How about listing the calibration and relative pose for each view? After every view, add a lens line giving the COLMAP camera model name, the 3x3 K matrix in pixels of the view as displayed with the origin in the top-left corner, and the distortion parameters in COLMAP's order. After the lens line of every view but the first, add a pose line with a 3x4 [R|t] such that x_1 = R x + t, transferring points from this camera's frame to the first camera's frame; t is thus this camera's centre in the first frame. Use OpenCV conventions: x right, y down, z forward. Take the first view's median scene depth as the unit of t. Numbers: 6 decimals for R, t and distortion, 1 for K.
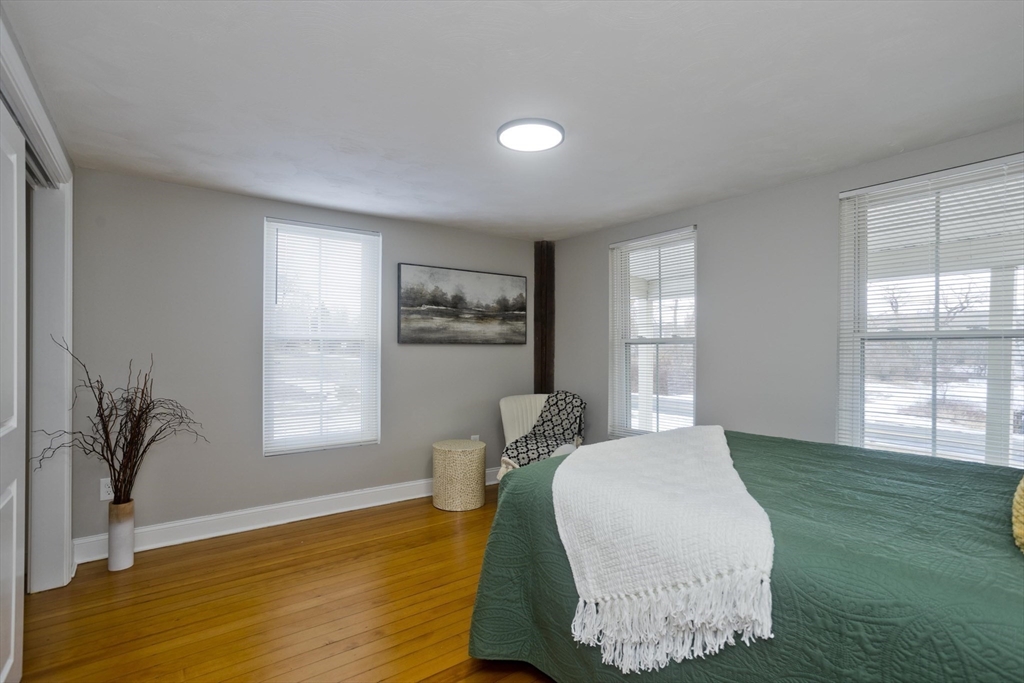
lens RADIAL K [[502.9, 0, 511.1], [0, 502.9, 343.3], [0, 0, 1]] dist [-0.026813, 0.007310]
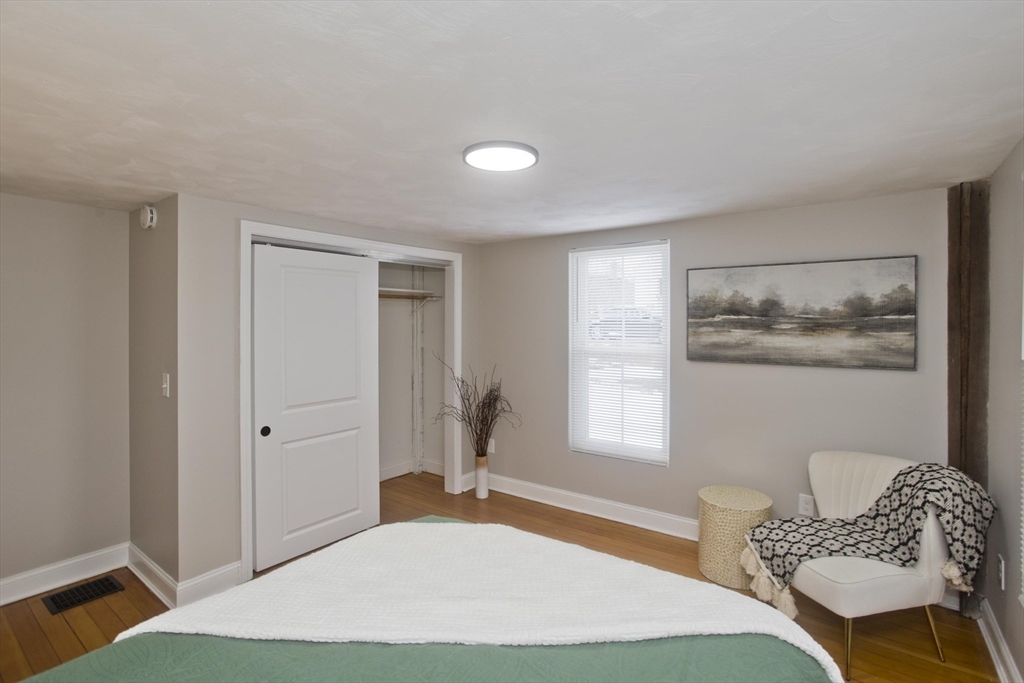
lens RADIAL K [[502.9, 0, 509.8], [0, 502.9, 336.3], [0, 0, 1]] dist [-0.026813, 0.007310]
pose [[0.286737, 0.013352, -0.957916, 0.502644], [0.000114, 0.999902, 0.013971, -0.051469], [0.958009, -0.004115, 0.286707, 0.424821]]
